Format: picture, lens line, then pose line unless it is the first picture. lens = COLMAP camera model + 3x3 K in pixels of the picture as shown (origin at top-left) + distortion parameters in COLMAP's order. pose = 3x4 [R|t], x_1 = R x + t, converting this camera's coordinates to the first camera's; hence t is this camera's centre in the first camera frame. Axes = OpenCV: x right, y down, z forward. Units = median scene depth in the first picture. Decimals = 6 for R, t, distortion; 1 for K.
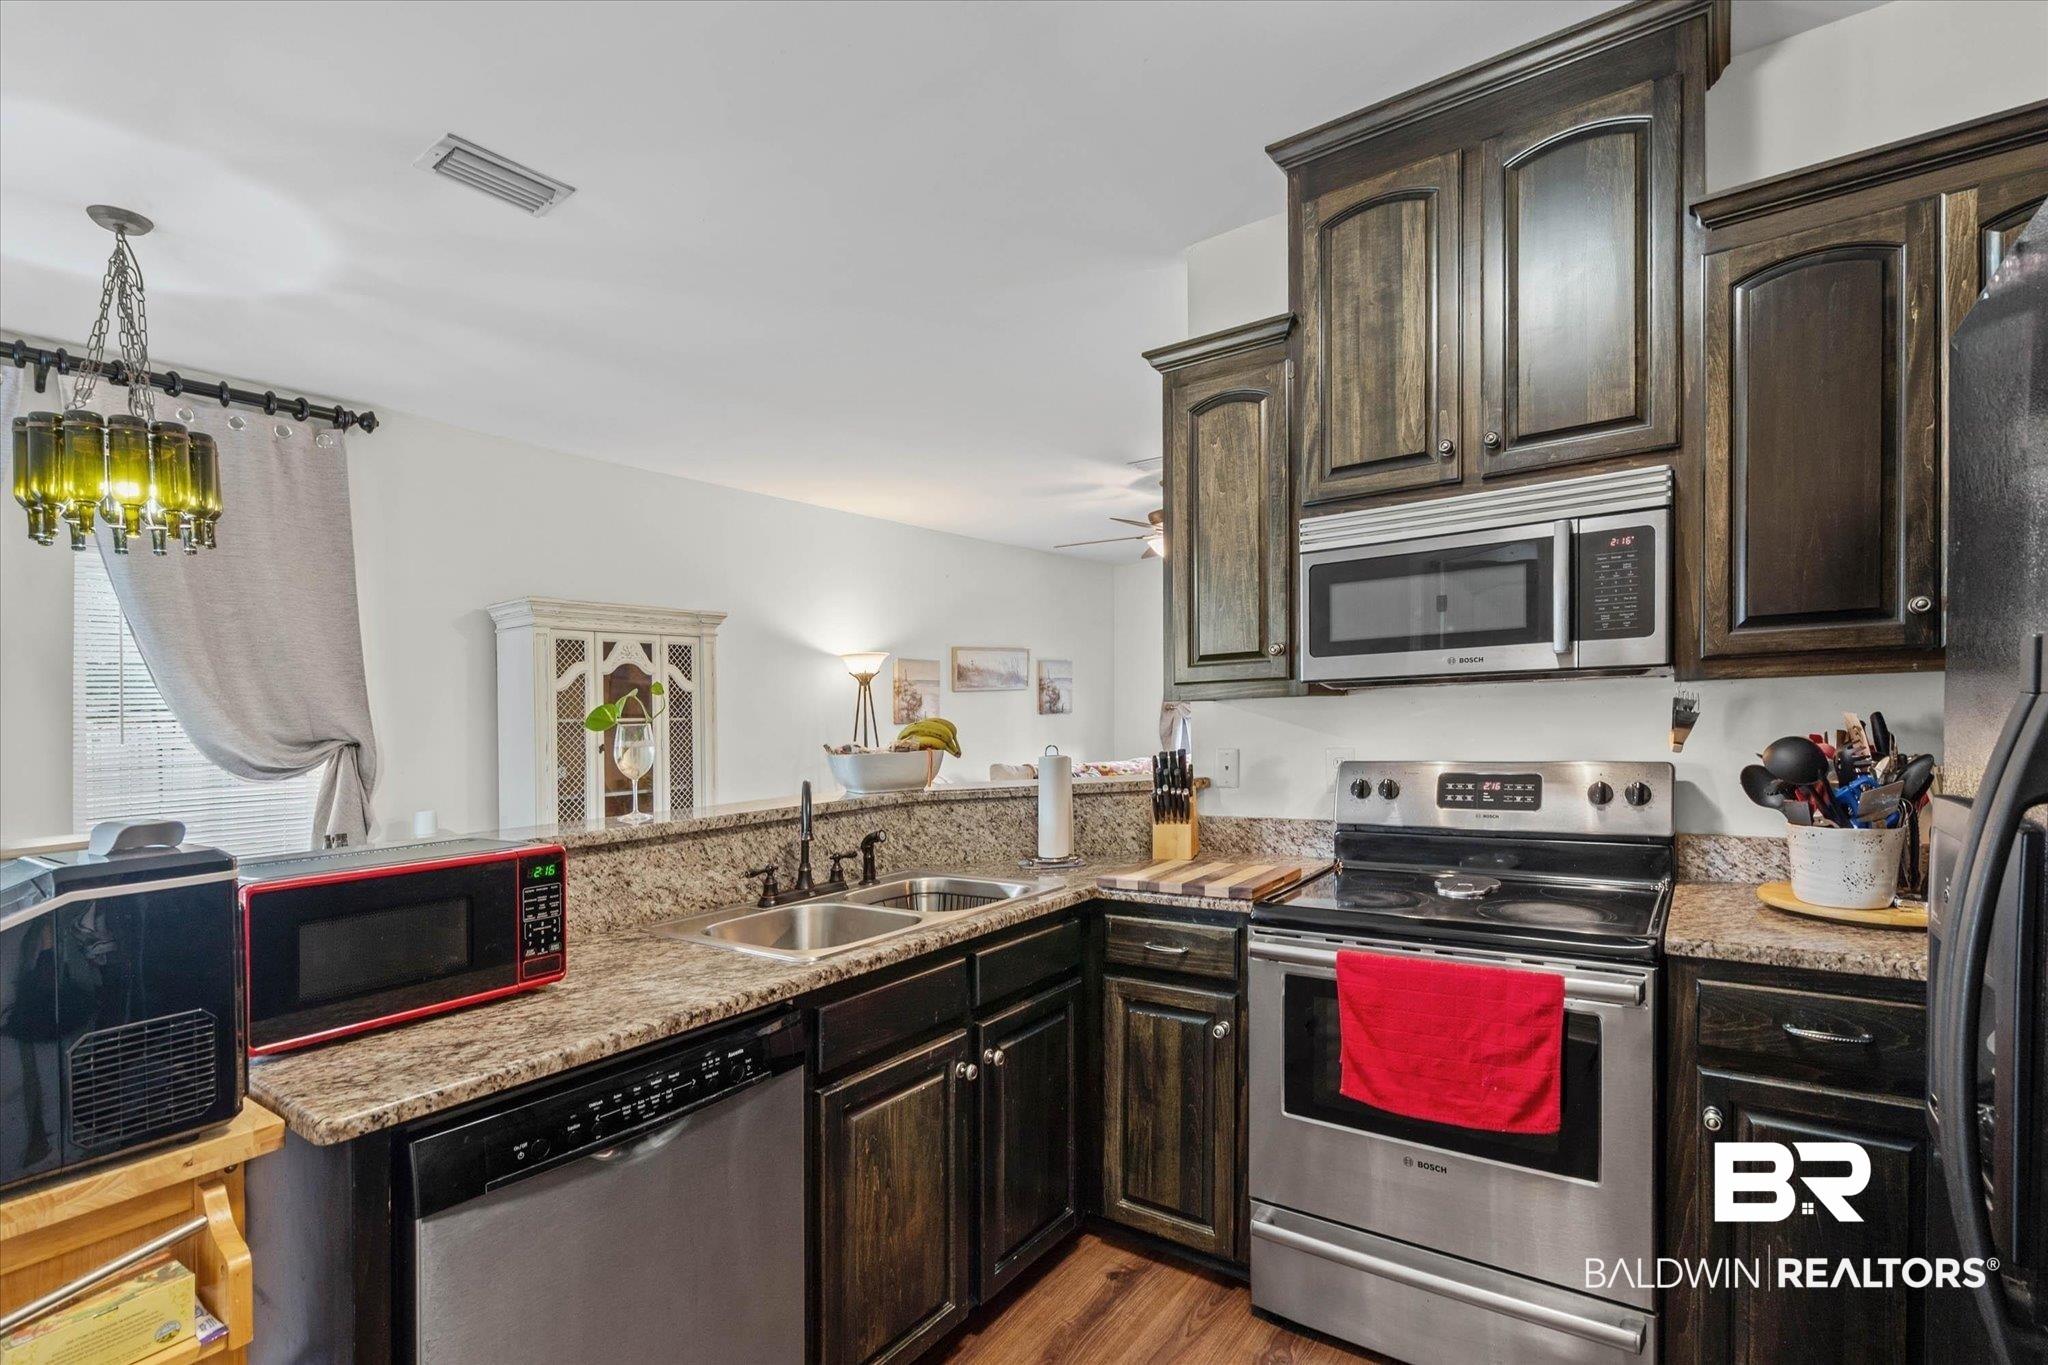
lens RADIAL K [[932.9, 0, 1025.5], [0, 932.9, 697.4], [0, 0, 1]] dist [-0.005272, -0.000311]
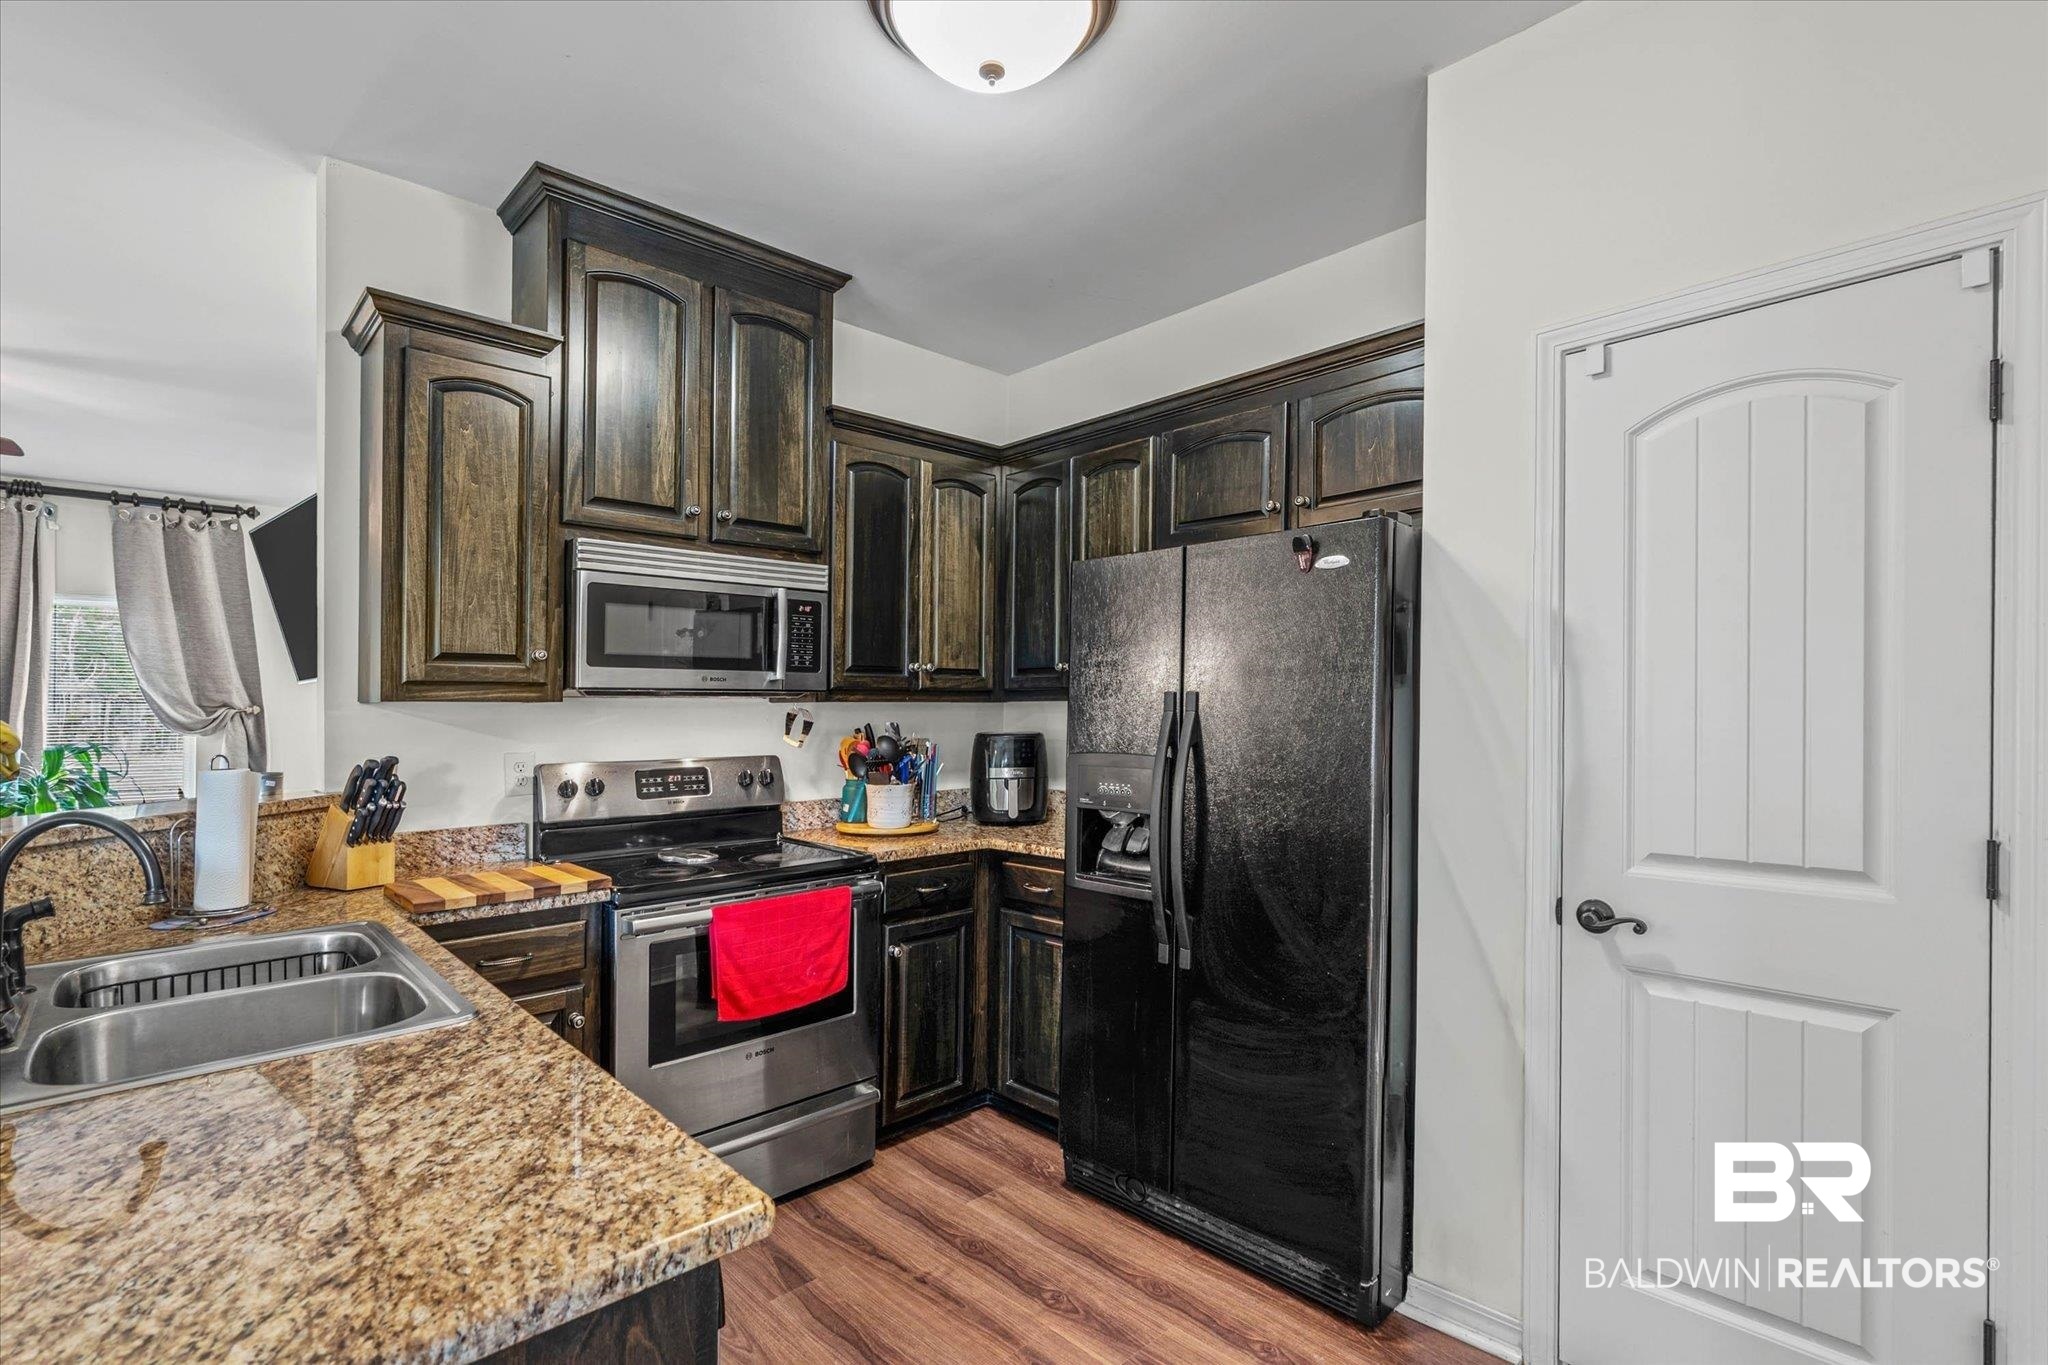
lens RADIAL K [[932.9, 0, 1023.2], [0, 932.9, 713.7], [0, 0, 1]] dist [-0.005272, -0.000311]
pose [[0.201555, 0.026277, 0.979125, -0.684482], [-0.020384, 0.999536, -0.022629, 0.027472], [-0.979265, -0.015398, 0.201998, 0.294886]]
